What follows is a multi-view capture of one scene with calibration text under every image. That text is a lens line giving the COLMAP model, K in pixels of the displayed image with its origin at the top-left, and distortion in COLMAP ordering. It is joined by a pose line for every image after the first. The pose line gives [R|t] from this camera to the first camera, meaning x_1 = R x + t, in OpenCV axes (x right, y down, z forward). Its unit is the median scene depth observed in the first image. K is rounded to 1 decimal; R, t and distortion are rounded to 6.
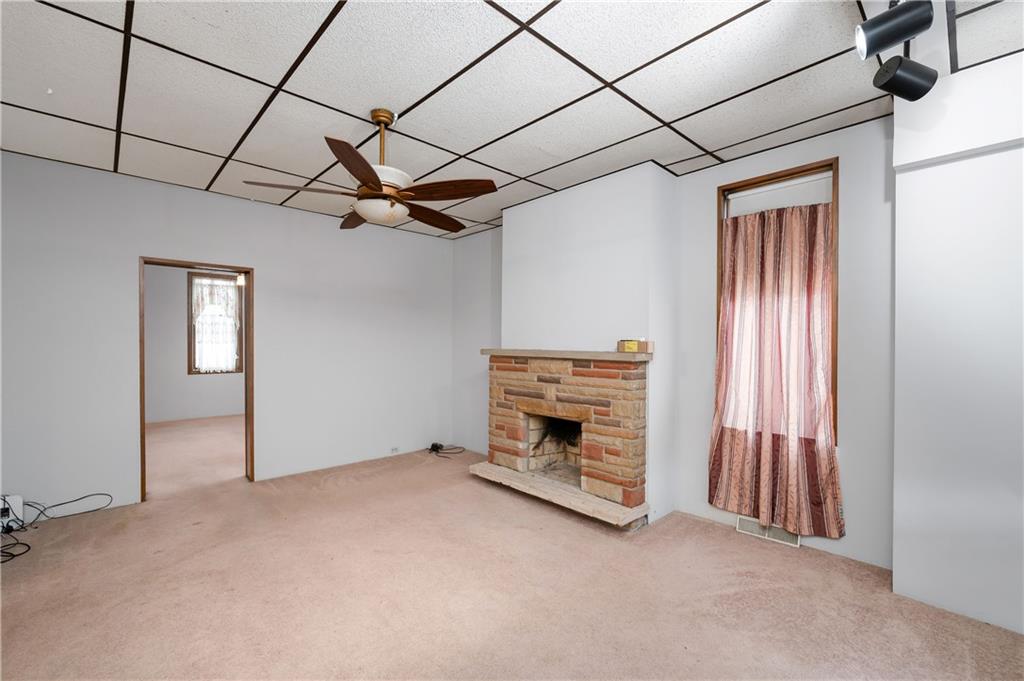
lens RADIAL K [[431.7, 0, 502.8], [0, 431.7, 345.7], [0, 0, 1]] dist [-0.003309, -0.000142]
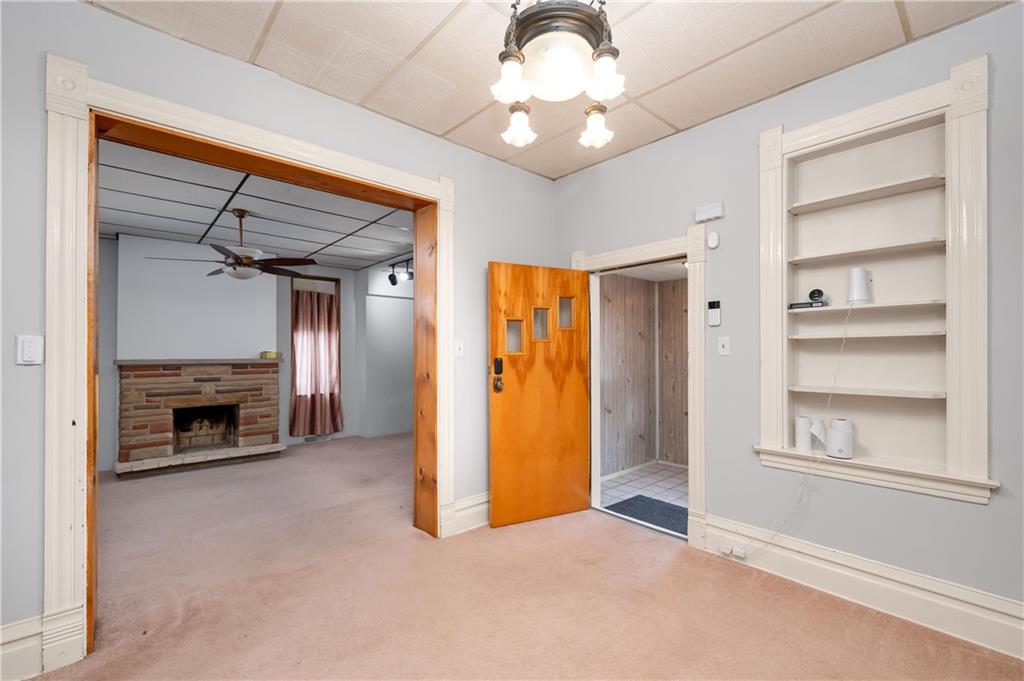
lens RADIAL K [[431.7, 0, 504.7], [0, 431.7, 347.1], [0, 0, 1]] dist [-0.003309, -0.000142]
pose [[0.014814, 0.009597, 0.999844, -1.367417], [0.009143, 0.999911, -0.009733, -0.005257], [-0.999848, 0.009286, 0.014724, 0.004864]]
